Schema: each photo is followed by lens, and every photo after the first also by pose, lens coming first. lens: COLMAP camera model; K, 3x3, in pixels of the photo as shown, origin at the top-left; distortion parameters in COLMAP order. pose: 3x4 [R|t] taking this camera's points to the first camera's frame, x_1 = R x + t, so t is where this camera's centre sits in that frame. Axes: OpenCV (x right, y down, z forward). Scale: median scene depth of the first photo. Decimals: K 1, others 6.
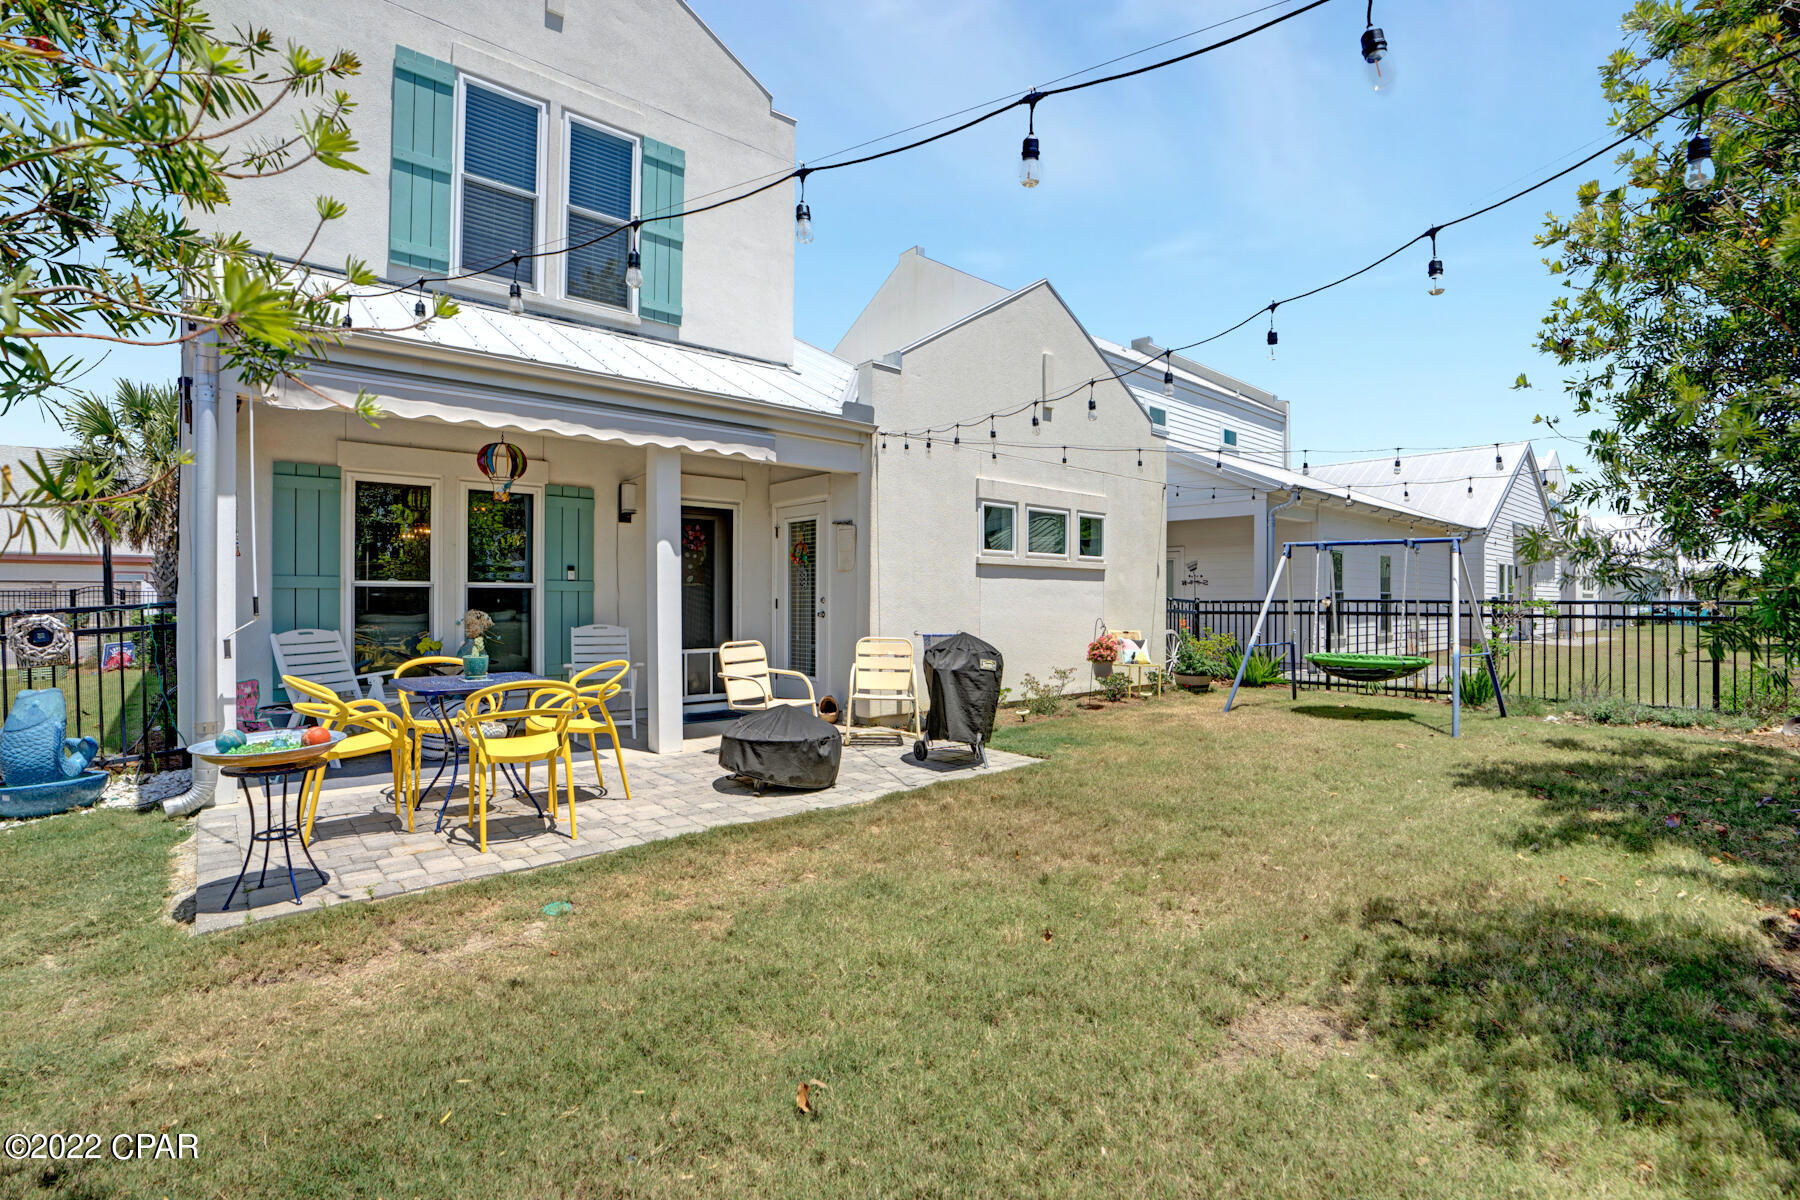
lens RADIAL K [[840.1, 0, 908.6], [0, 840.1, 597.1], [0, 0, 1]] dist [-0.087981, 0.030279]
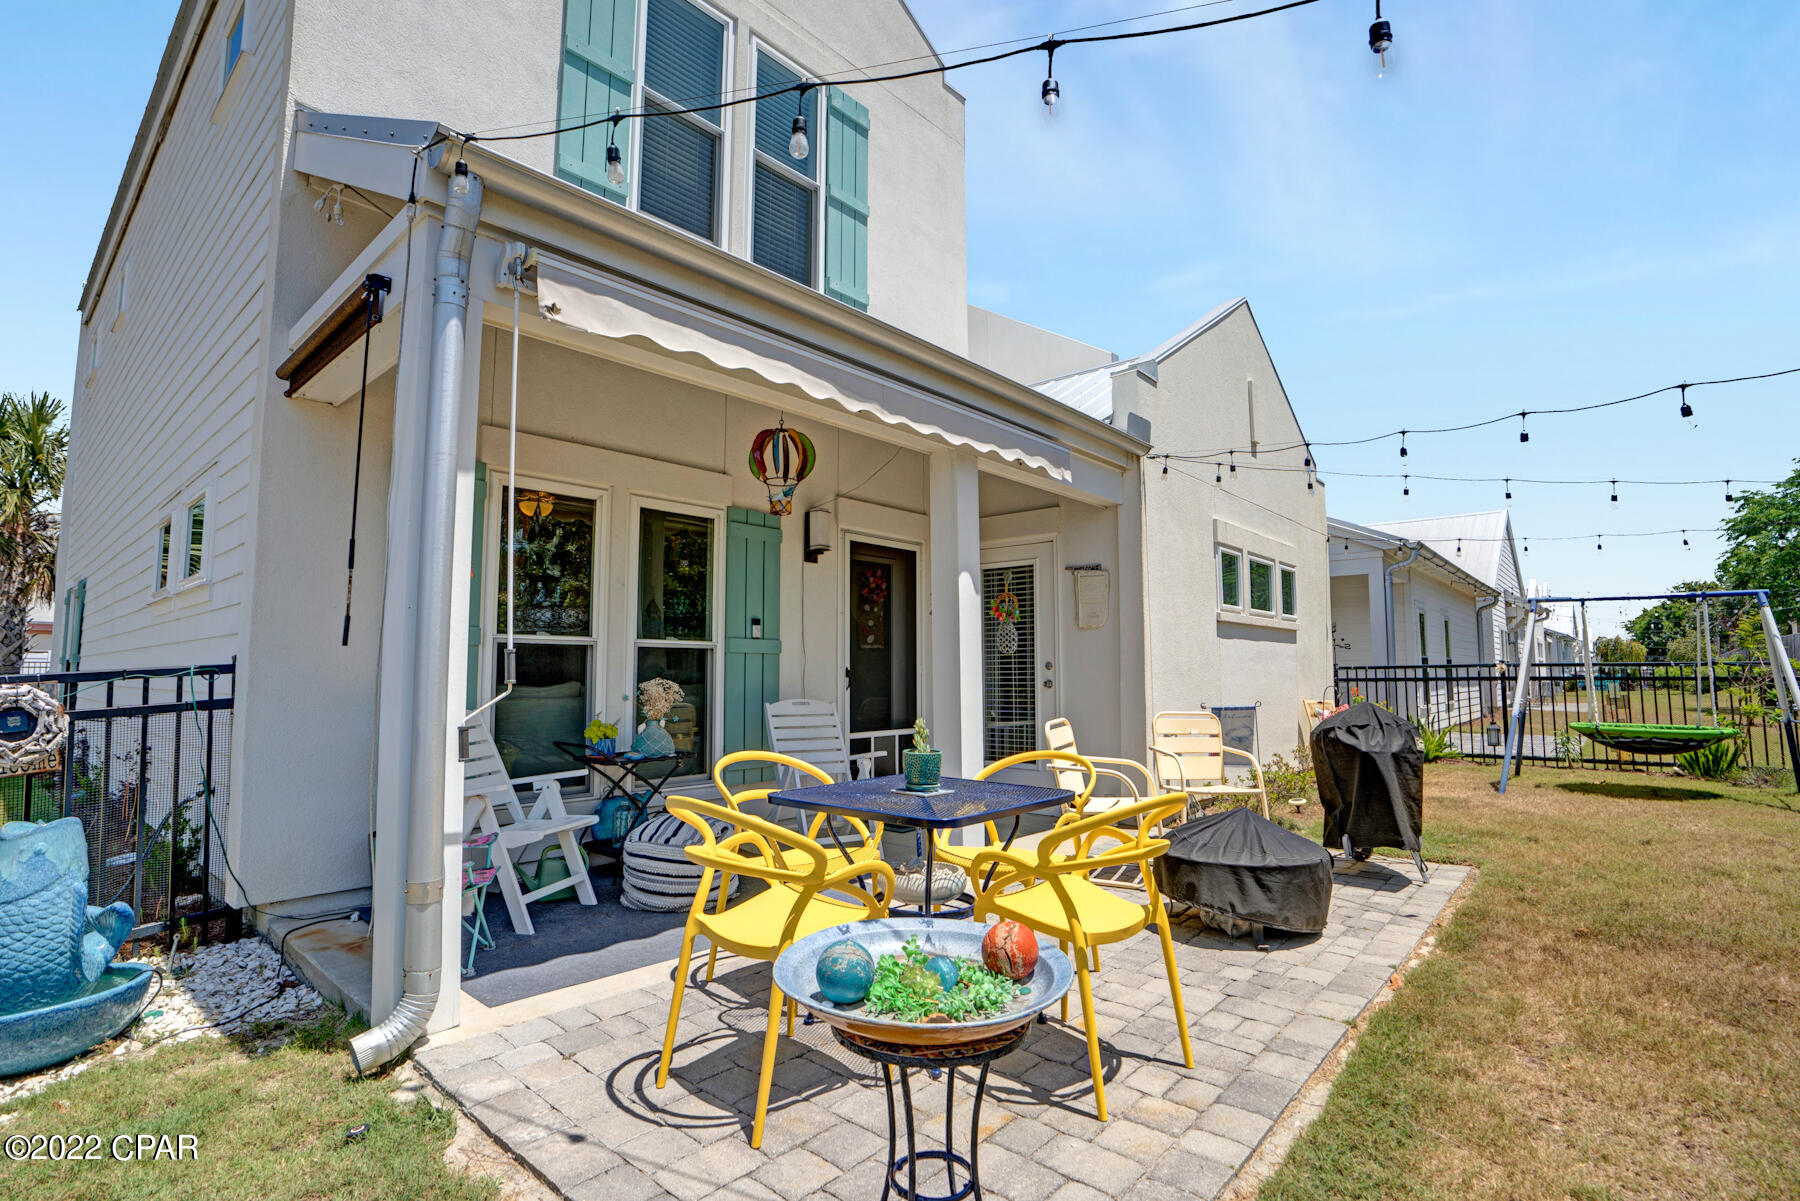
lens RADIAL K [[861.0, 0, 900.0], [0, 861.0, 600.5], [0, 0, 1]] dist [-0.081589, 0.032821]
pose [[0.993275, 0.006352, 0.115603, -0.423392], [0.002982, 0.996759, -0.080388, 0.008762], [-0.115739, 0.080192, 0.990037, 0.261131]]
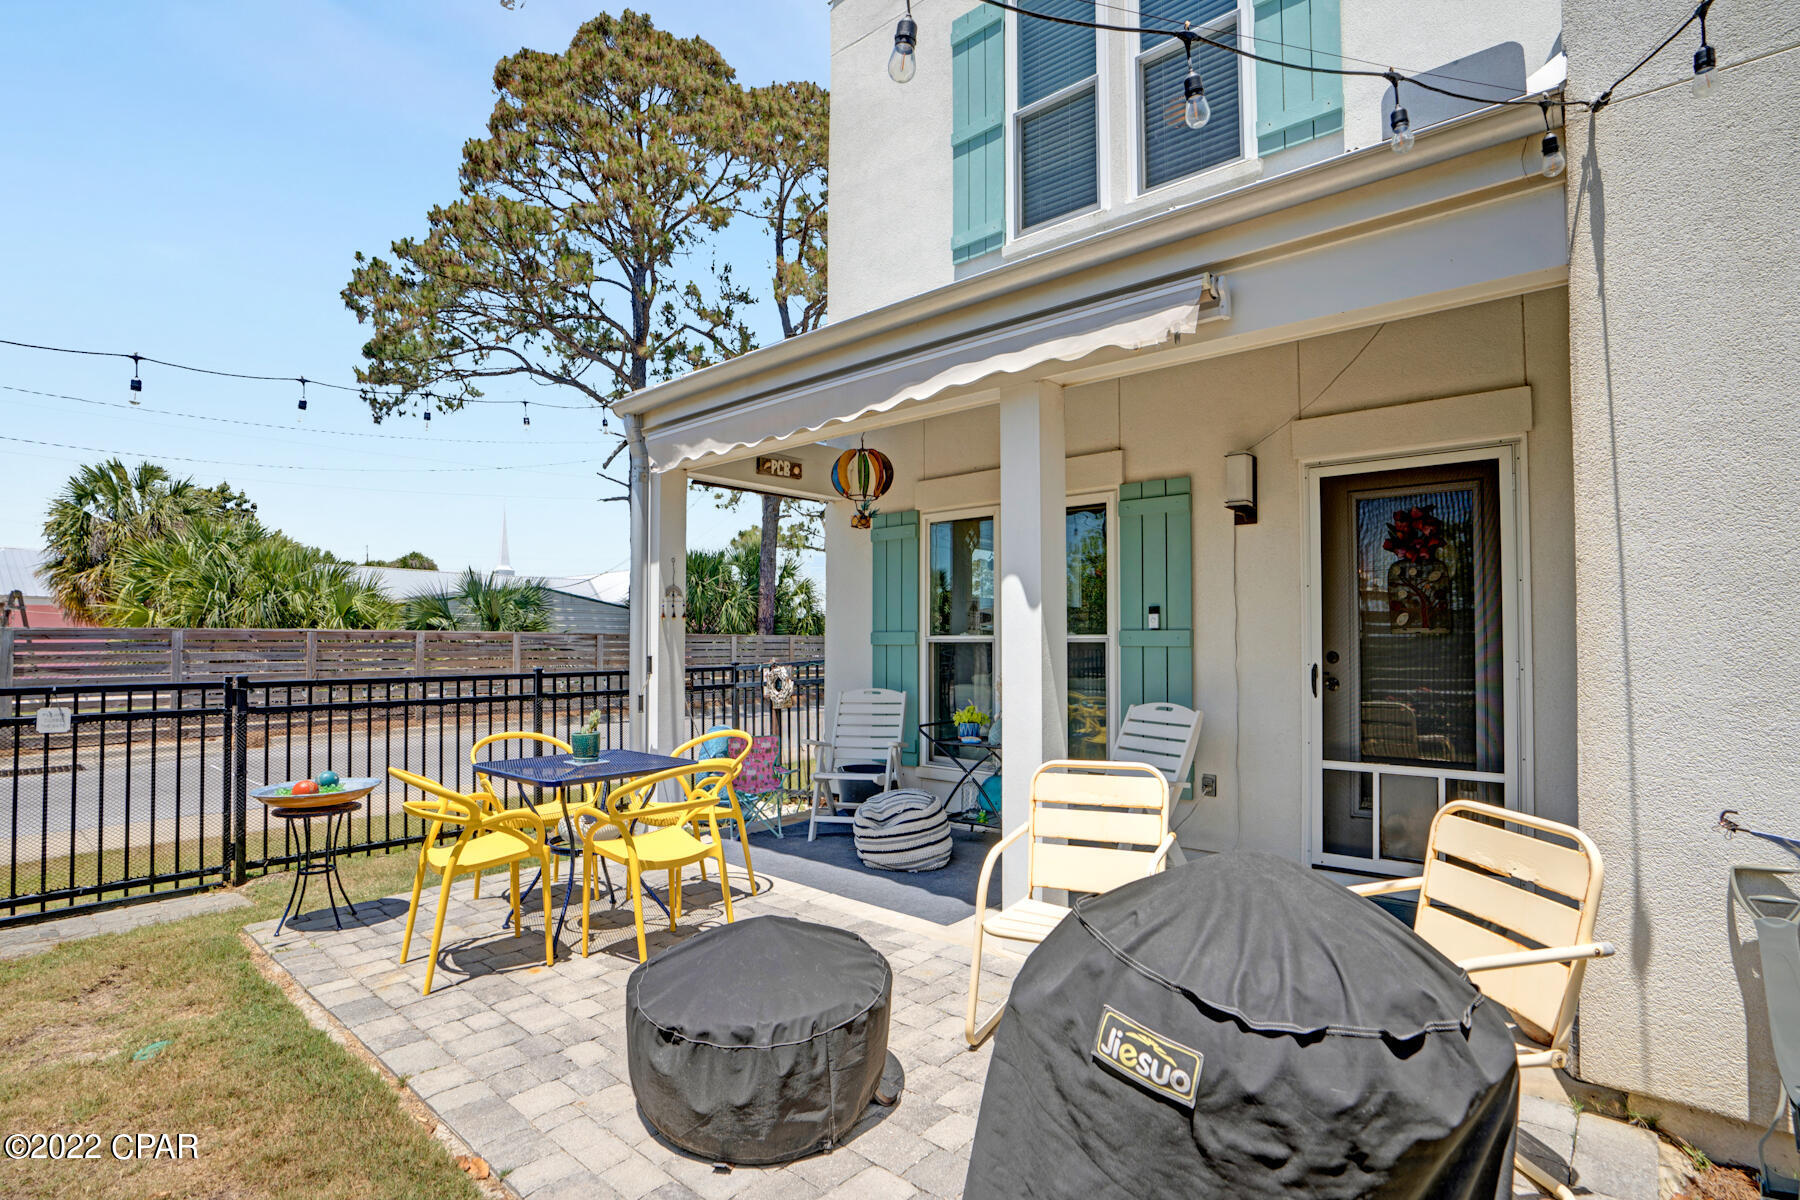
lens RADIAL K [[878.7, 0, 900.0], [0, 878.7, 600.0], [0, 0, 1]] dist [-0.049301, 0.000074]
pose [[0.112072, -0.051366, -0.992372, 0.254187], [0.001033, 0.998669, -0.051575, -0.009225], [0.993700, 0.004755, 0.111976, 0.830307]]
